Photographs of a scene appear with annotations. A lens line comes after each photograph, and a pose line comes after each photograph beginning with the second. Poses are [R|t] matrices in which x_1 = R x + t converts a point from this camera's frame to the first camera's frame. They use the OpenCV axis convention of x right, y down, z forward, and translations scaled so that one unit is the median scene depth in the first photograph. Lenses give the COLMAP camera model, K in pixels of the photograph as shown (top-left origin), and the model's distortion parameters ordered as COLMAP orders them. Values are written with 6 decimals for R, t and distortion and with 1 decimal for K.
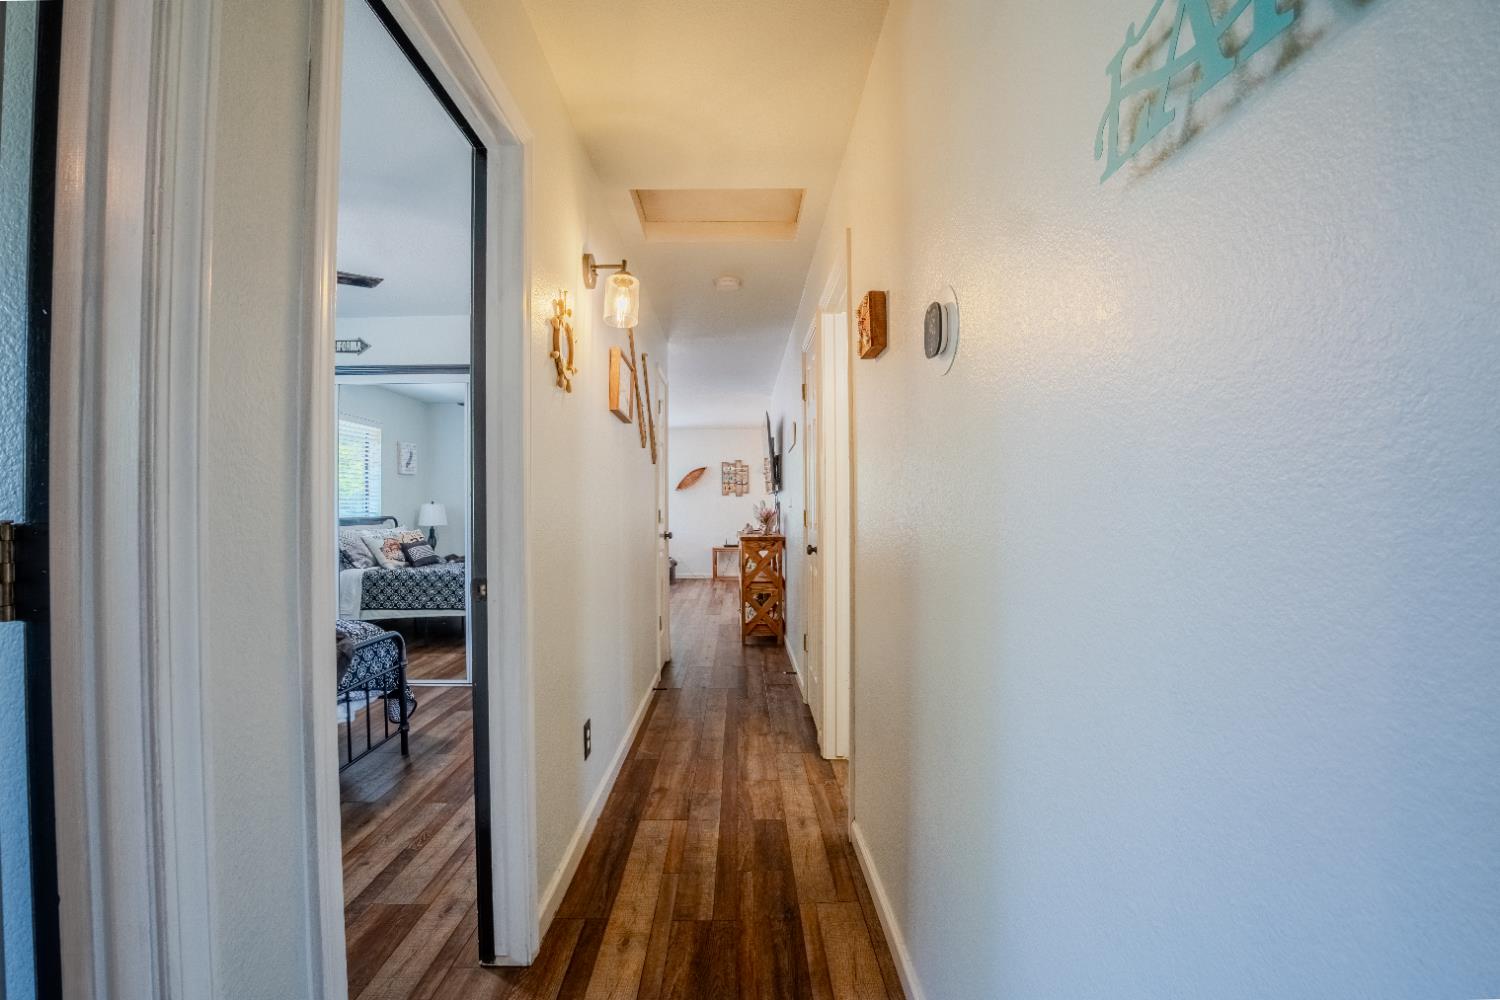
lens RADIAL K [[670.5, 0, 753.5], [0, 670.5, 501.1], [0, 0, 1]] dist [-0.069102, 0.014925]
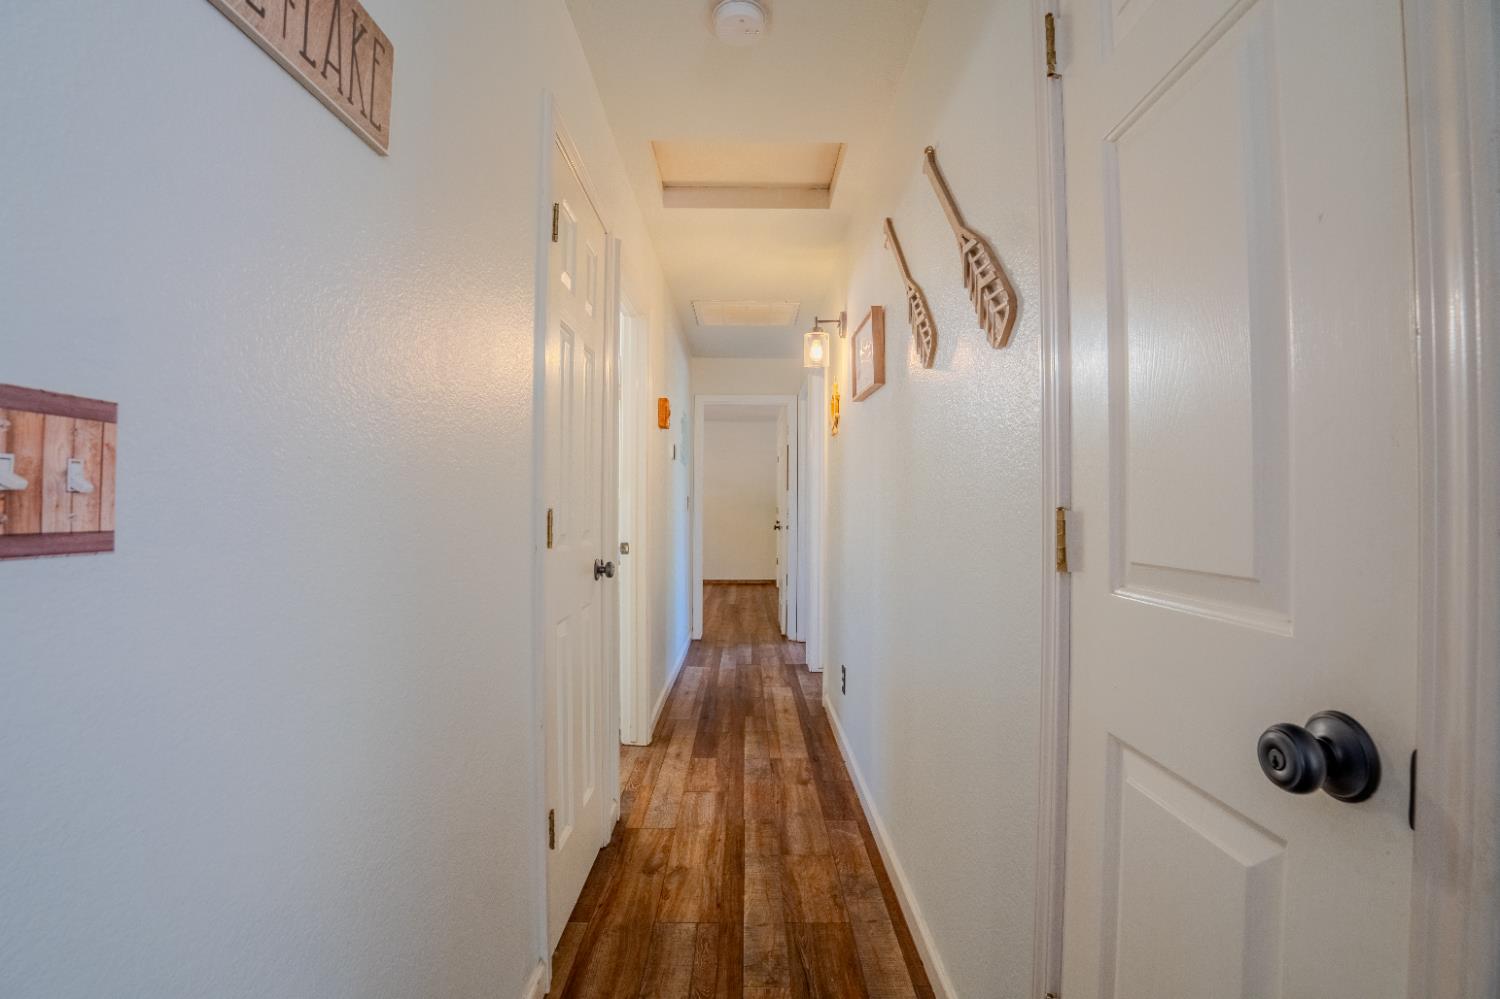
lens RADIAL K [[670.5, 0, 753.5], [0, 670.5, 500.6], [0, 0, 1]] dist [-0.069102, 0.014925]
pose [[-0.999934, 0.002845, 0.011162, -0.082729], [0.002680, 0.999887, -0.014795, 0.020610], [-0.011203, -0.014764, -0.999828, 2.218997]]
